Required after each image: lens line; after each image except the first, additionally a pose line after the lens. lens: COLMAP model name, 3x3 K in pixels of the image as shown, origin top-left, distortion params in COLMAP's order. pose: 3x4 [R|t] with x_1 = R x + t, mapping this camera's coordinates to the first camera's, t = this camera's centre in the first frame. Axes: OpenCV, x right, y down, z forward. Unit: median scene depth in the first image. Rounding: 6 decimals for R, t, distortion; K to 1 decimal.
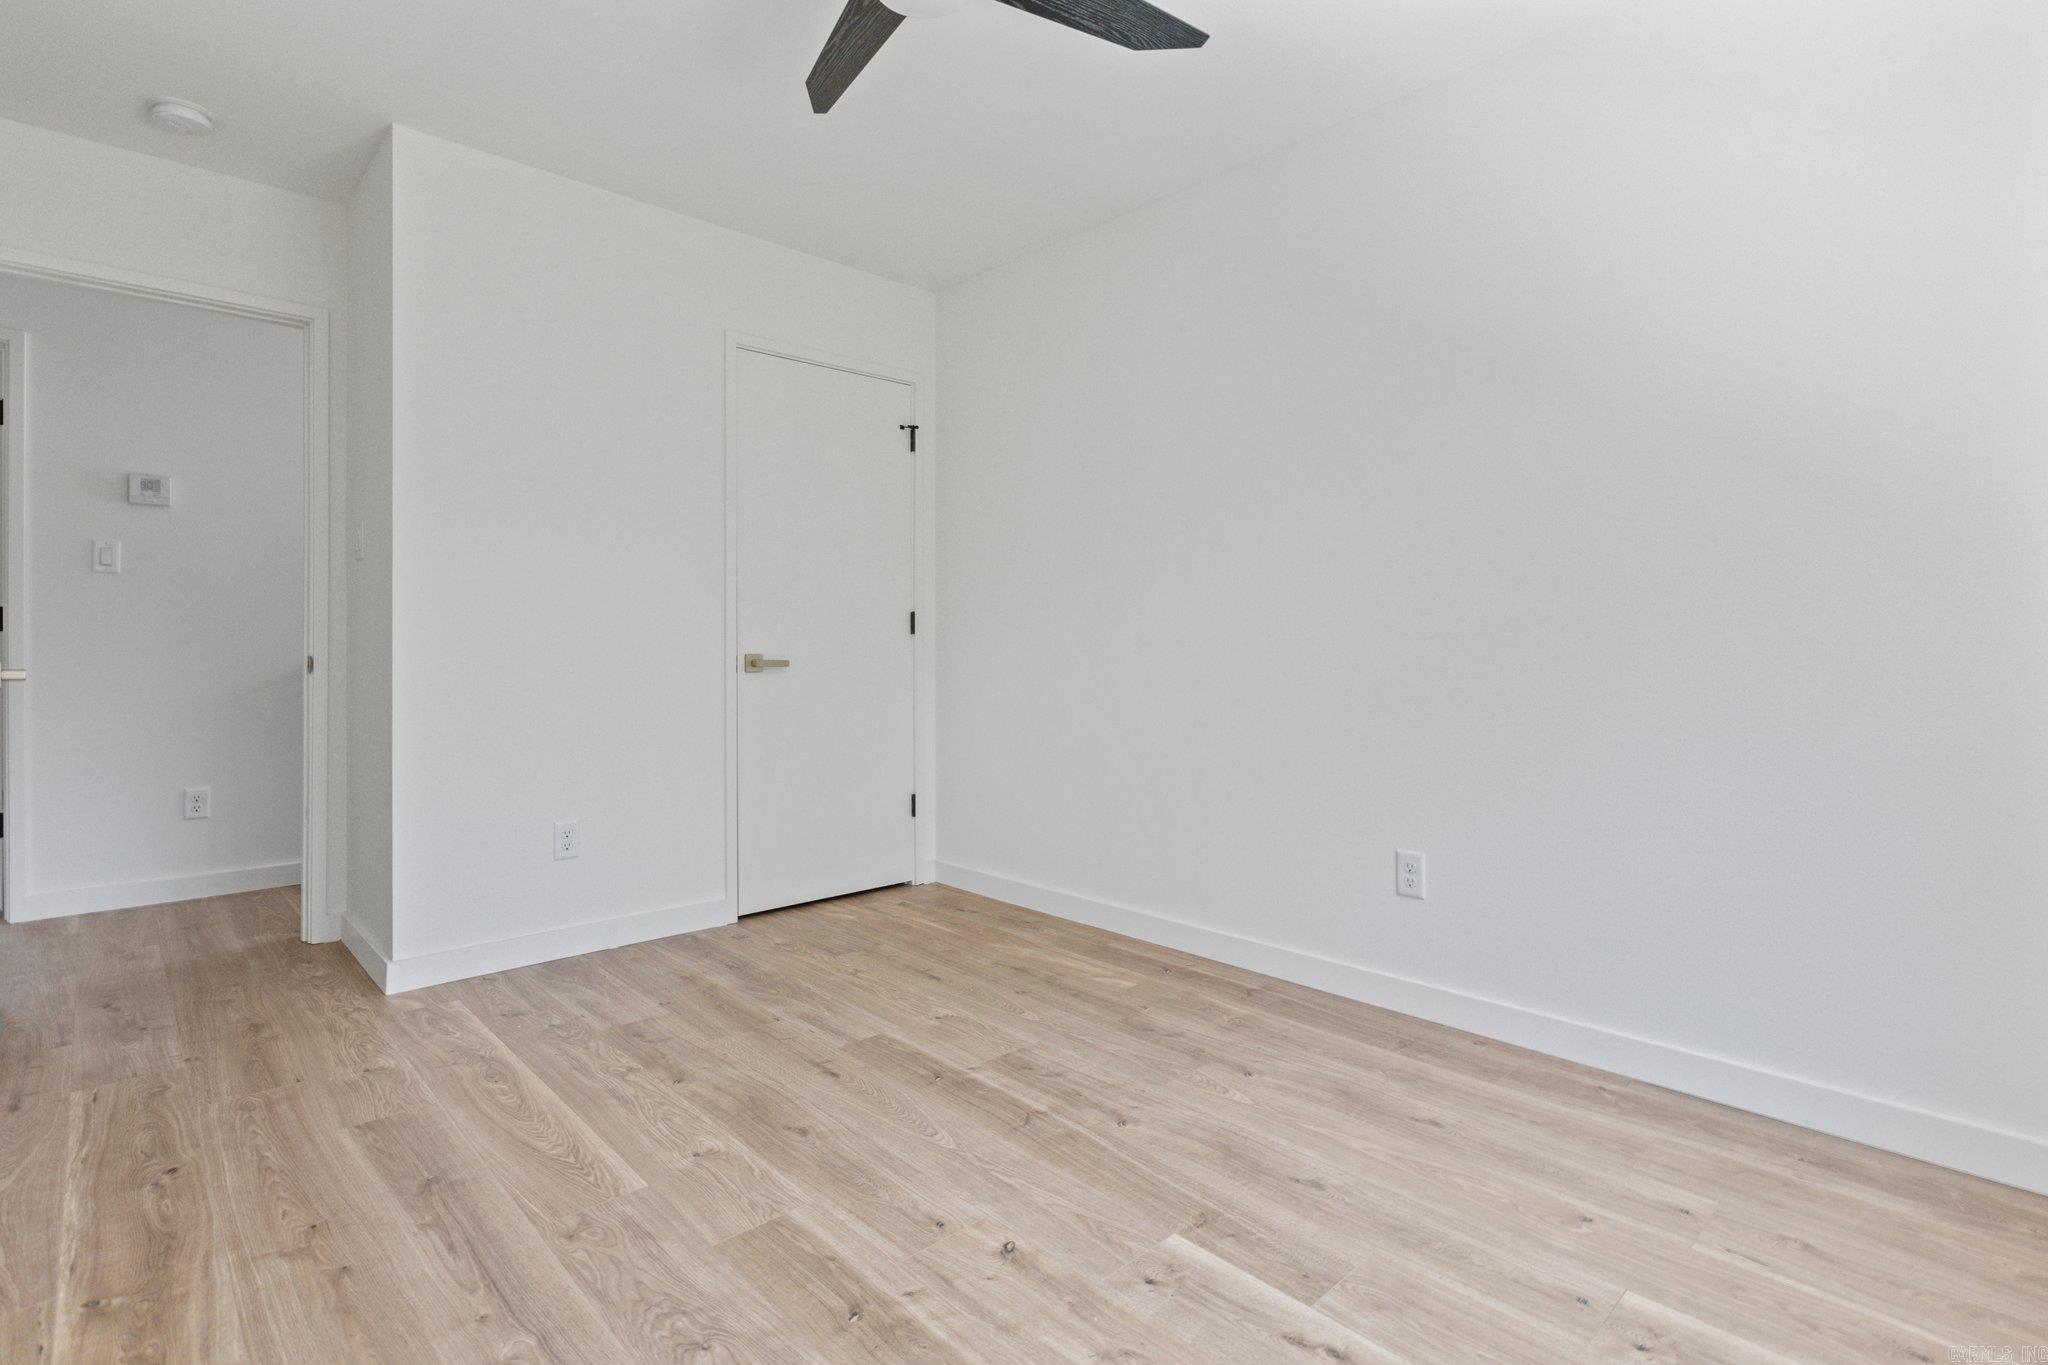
lens RADIAL K [[983.8, 0, 1019.0], [0, 983.8, 670.6], [0, 0, 1]] dist [-0.000736, -0.000660]
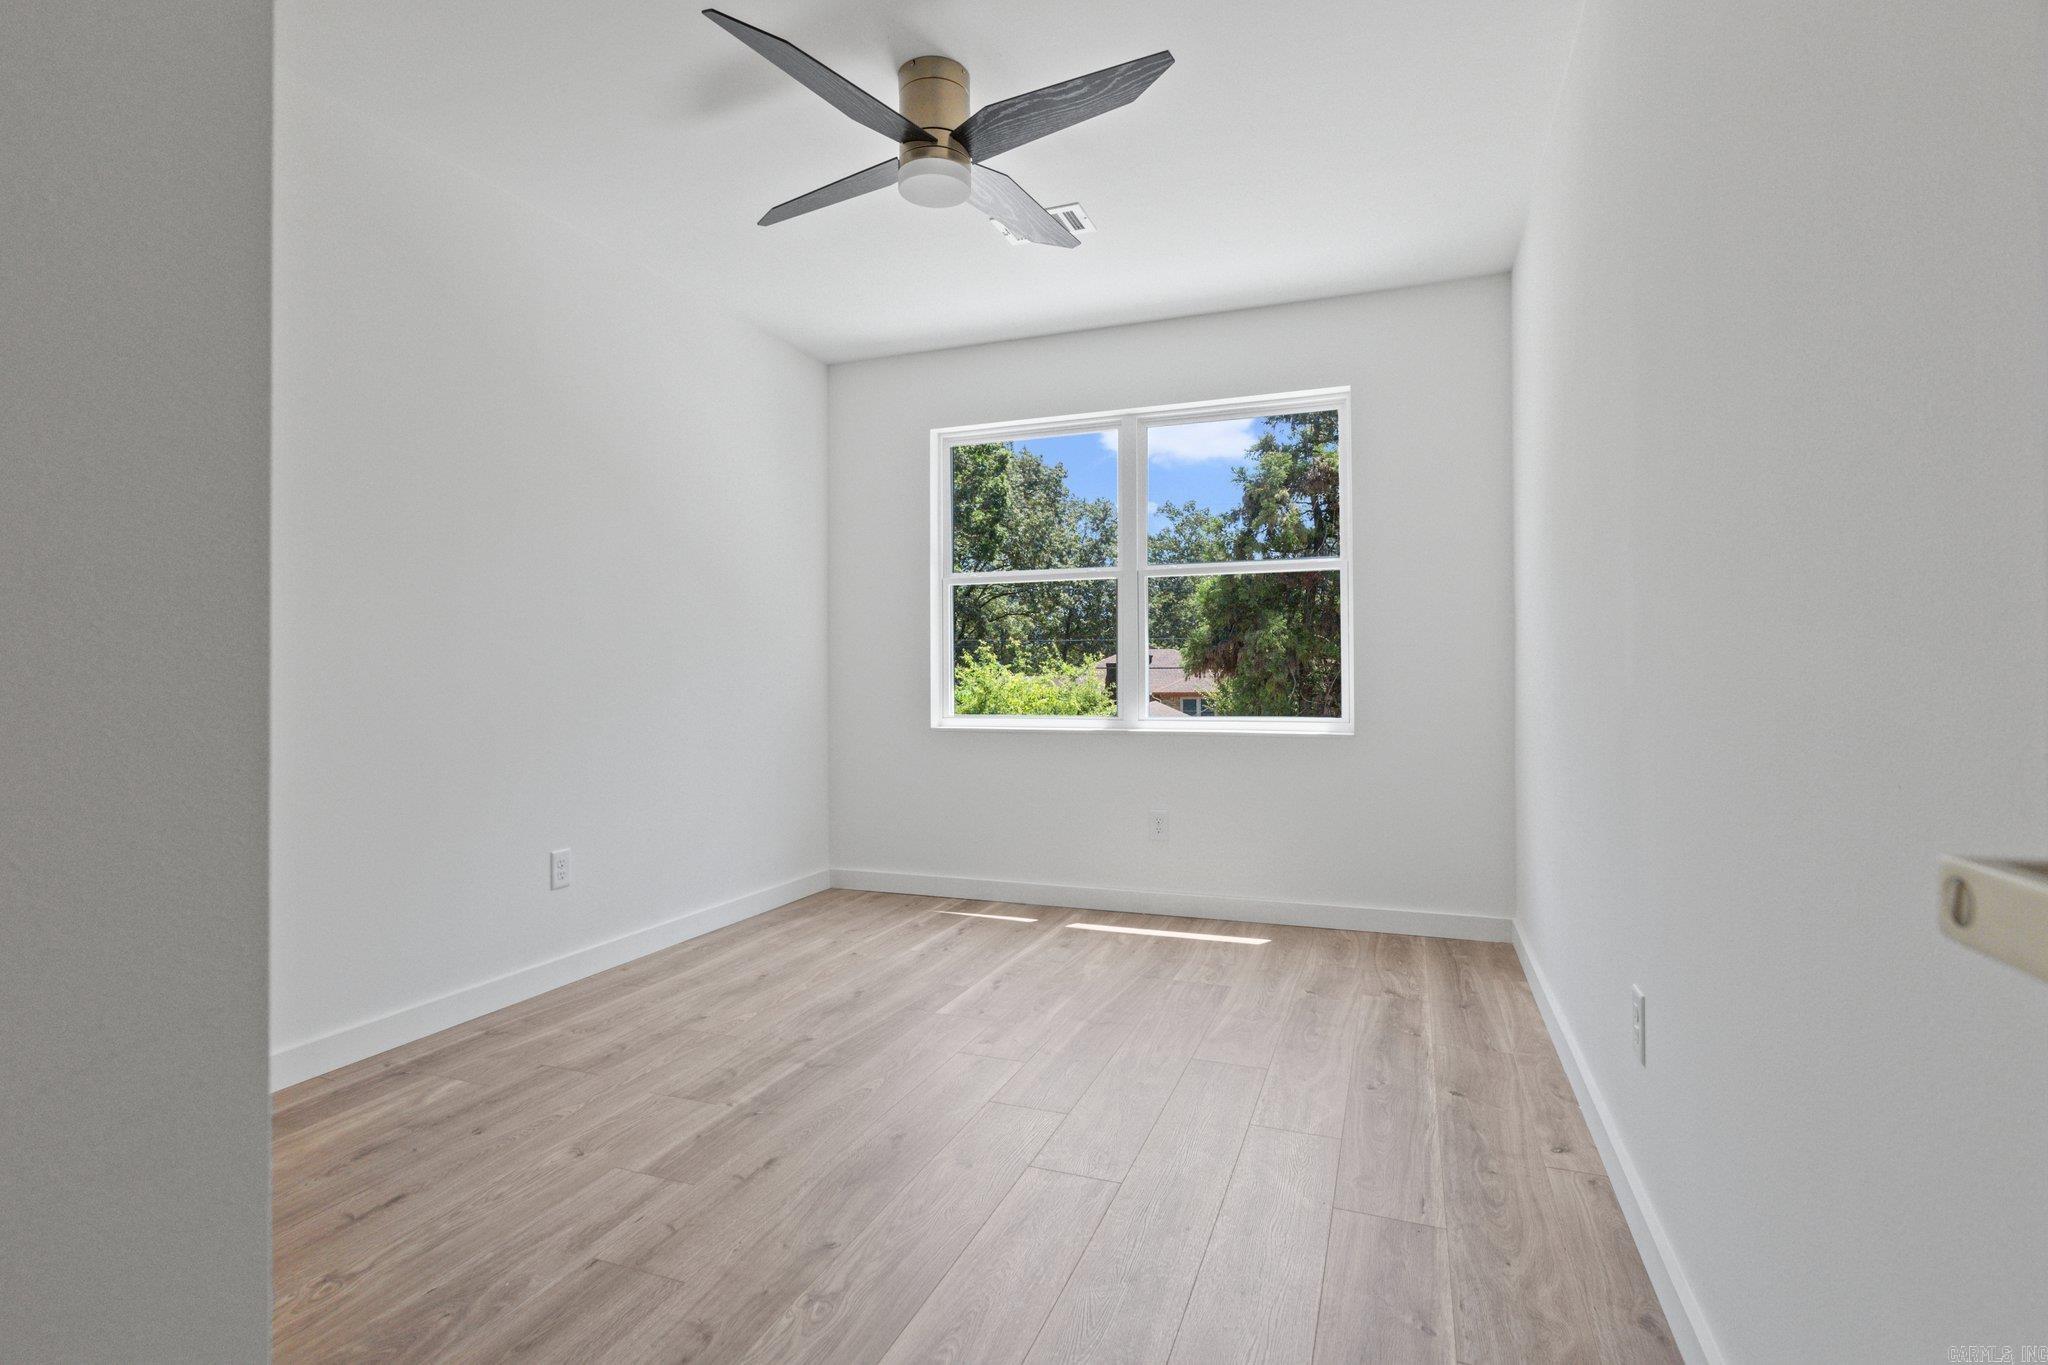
lens RADIAL K [[983.8, 0, 1019.0], [0, 983.8, 670.6], [0, 0, 1]] dist [-0.000736, -0.000660]
pose [[-0.432394, 0.007228, 0.901656, -1.050746], [0.024540, 0.999692, 0.003754, -0.031630], [-0.901351, 0.023750, -0.432438, 1.126260]]
